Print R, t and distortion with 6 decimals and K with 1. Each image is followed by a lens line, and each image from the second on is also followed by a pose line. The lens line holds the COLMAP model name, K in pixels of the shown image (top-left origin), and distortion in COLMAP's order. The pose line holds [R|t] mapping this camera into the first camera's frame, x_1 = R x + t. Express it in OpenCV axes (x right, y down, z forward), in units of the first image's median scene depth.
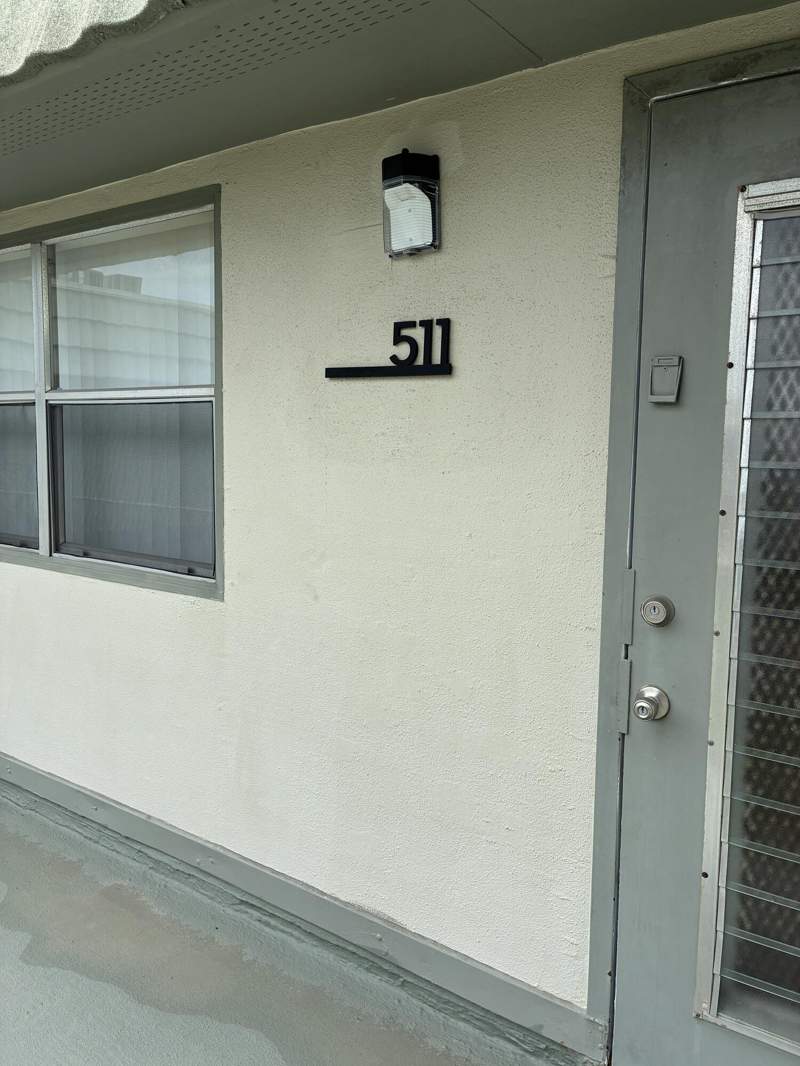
lens RADIAL K [[800.7, 0, 391.7], [0, 800.7, 522.7], [0, 0, 1]] dist [0.054928, -0.060749]
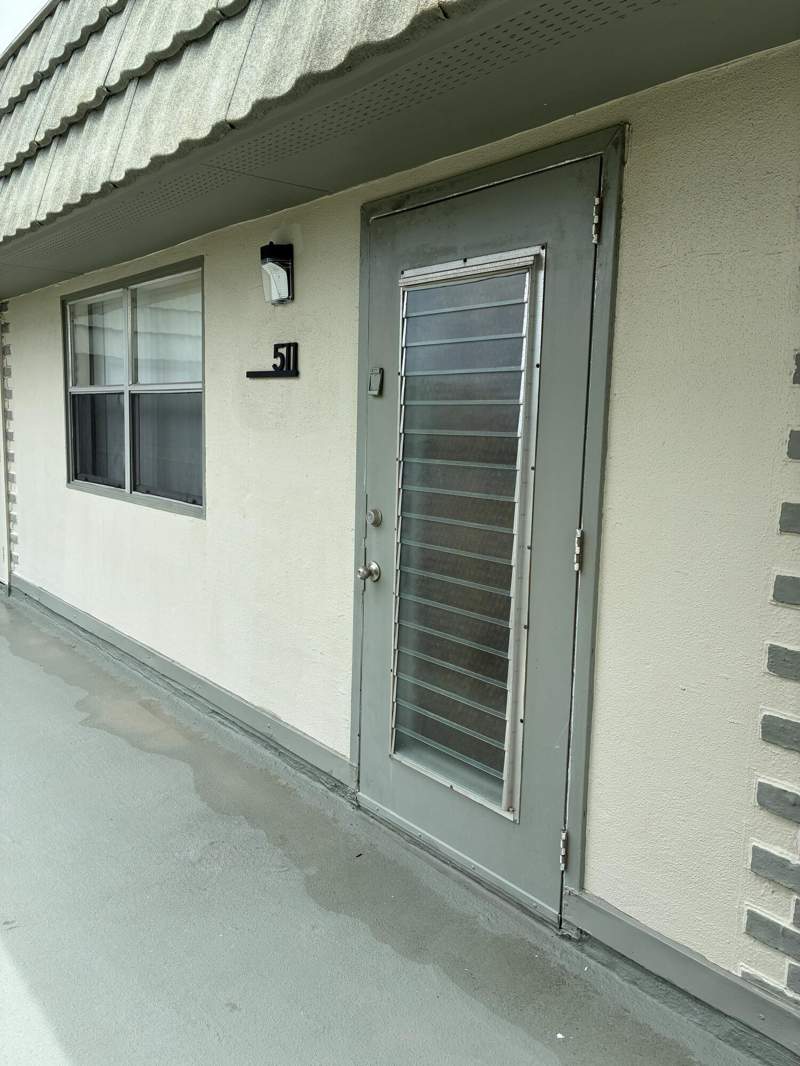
lens RADIAL K [[800.7, 0, 405.1], [0, 800.7, 536.5], [0, 0, 1]] dist [0.054928, -0.060749]
pose [[0.969770, 0.049431, -0.238964, 0.623486], [-0.043131, 0.998572, 0.031524, 0.072903], [0.240181, -0.020264, 0.970517, -0.495680]]
